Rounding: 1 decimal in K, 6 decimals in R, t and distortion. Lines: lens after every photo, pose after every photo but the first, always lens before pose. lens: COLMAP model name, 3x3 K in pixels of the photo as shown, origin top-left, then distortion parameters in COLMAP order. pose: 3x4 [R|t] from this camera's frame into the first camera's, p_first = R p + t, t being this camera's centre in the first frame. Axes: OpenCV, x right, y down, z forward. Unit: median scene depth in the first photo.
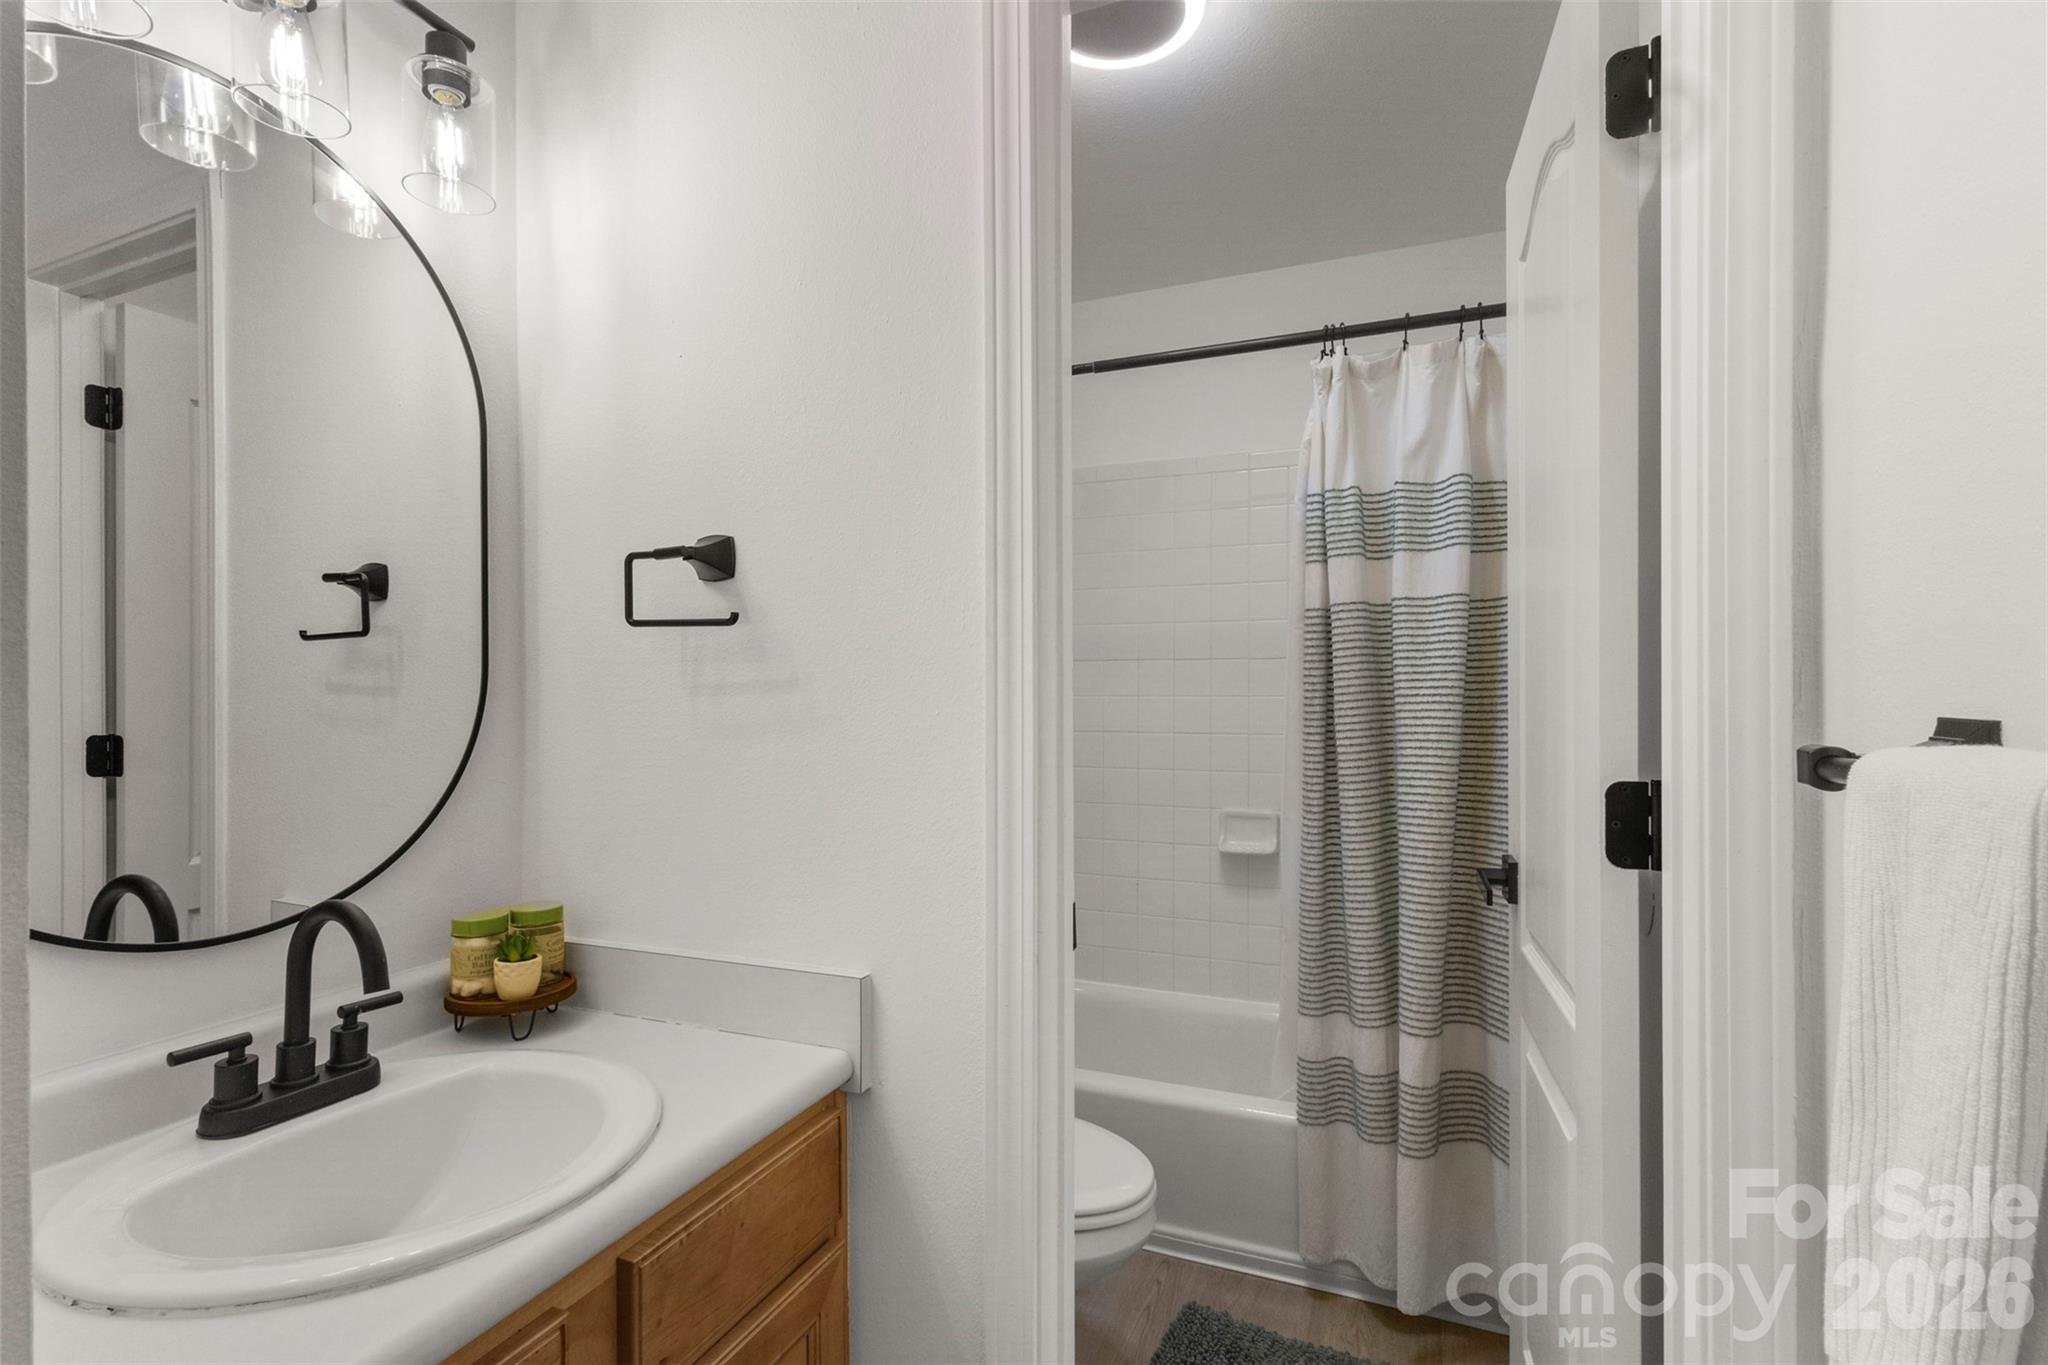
lens RADIAL K [[965.3, 0, 1026.7], [0, 965.3, 676.1], [0, 0, 1]] dist [0.007675, 0.000678]
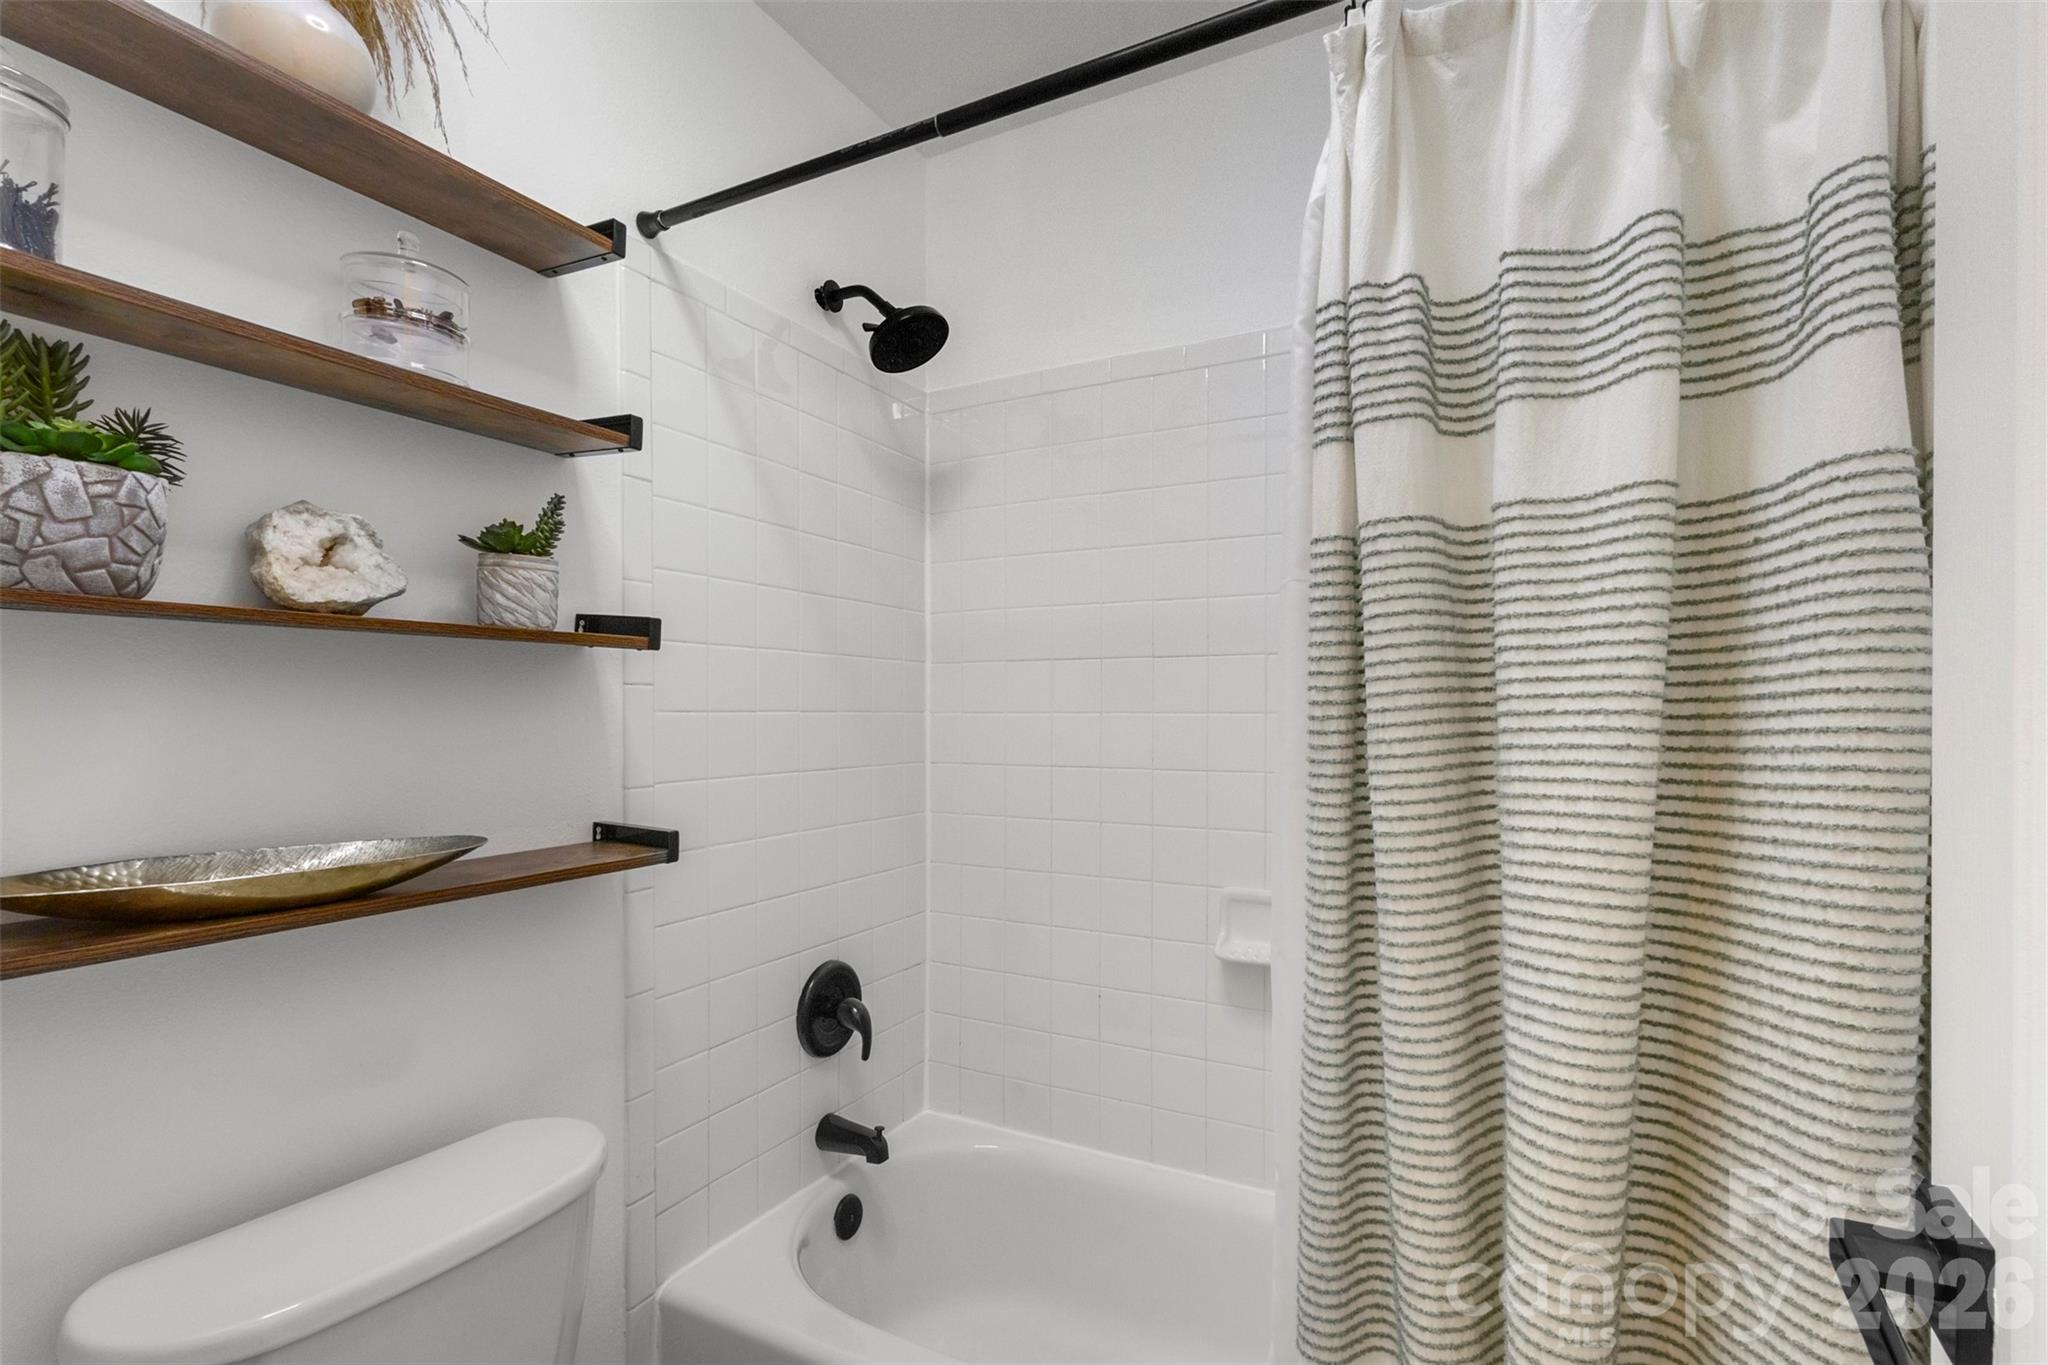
lens RADIAL K [[965.3, 0, 1019.4], [0, 965.3, 702.8], [0, 0, 1]] dist [0.007675, 0.000678]
pose [[0.994077, -0.001491, -0.108671, 0.201091], [0.002651, 0.999941, 0.010534, 0.009317], [0.108649, -0.010759, 0.994022, 0.509277]]
